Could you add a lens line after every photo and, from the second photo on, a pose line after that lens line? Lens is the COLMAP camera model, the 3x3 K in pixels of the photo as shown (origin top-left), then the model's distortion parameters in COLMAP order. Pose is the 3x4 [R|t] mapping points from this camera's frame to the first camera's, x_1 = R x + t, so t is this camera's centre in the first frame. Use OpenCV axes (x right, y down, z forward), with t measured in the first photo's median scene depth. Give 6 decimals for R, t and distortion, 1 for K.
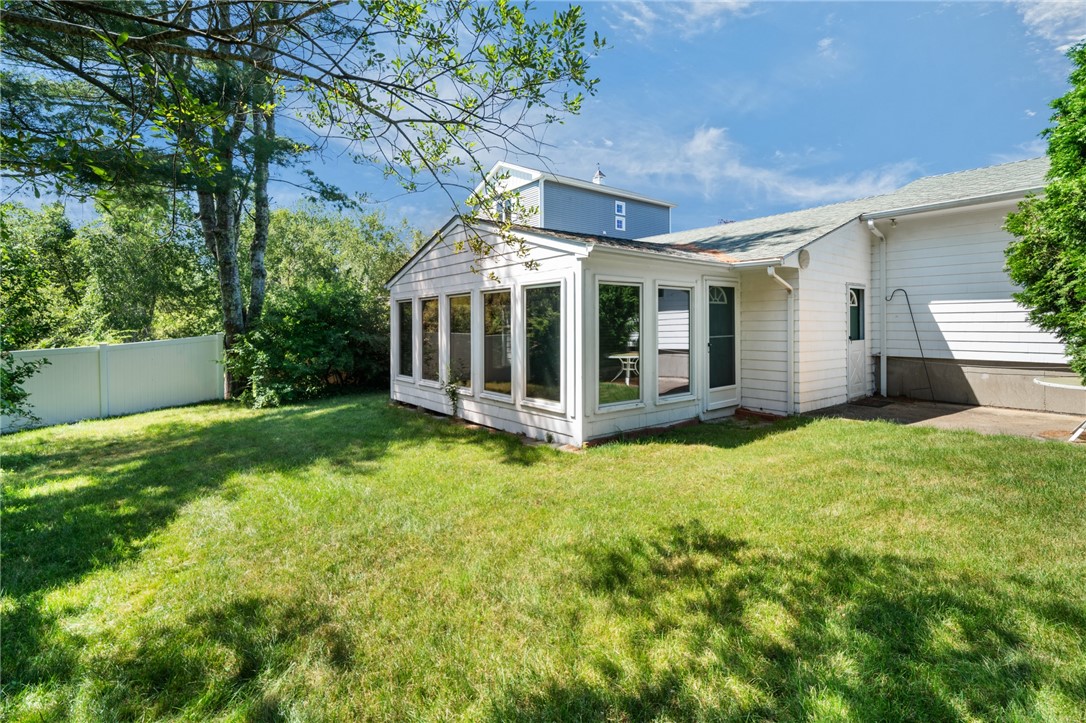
lens RADIAL K [[483.8, 0, 508.0], [0, 483.8, 322.8], [0, 0, 1]] dist [0.021901, 0.000684]
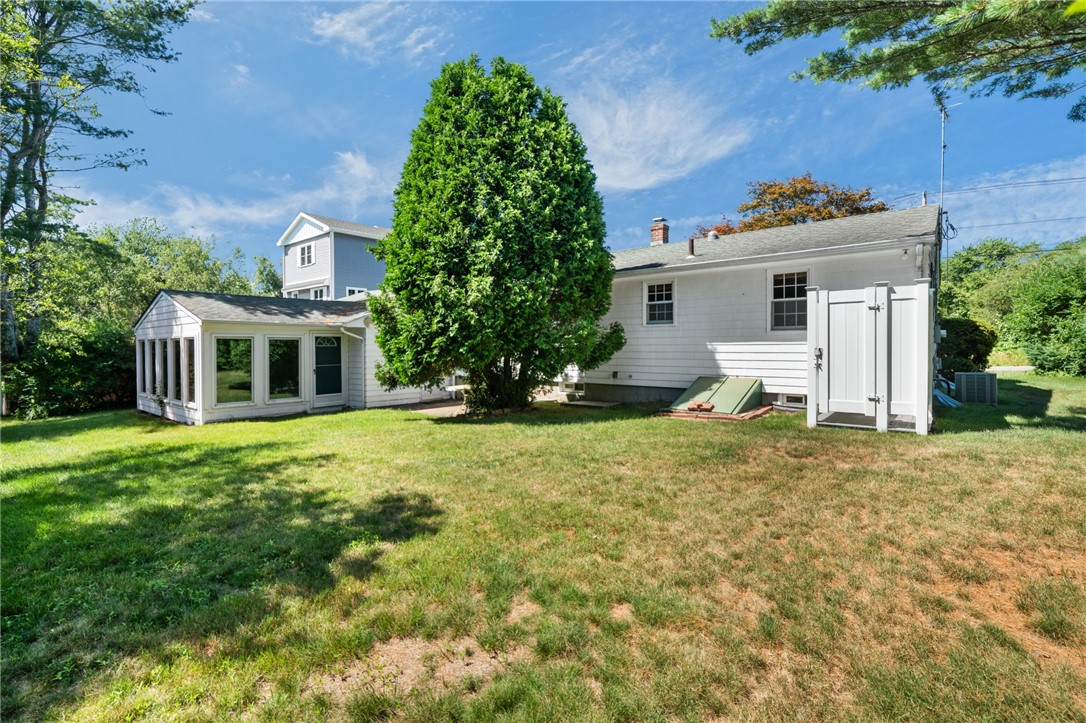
lens RADIAL K [[483.8, 0, 492.8], [0, 483.8, 352.8], [0, 0, 1]] dist [0.021901, 0.000684]
pose [[0.980900, -0.001134, 0.194511, 0.460938], [-0.002400, 0.999836, 0.017935, -0.033311], [-0.194499, -0.018059, 0.980736, -0.553642]]
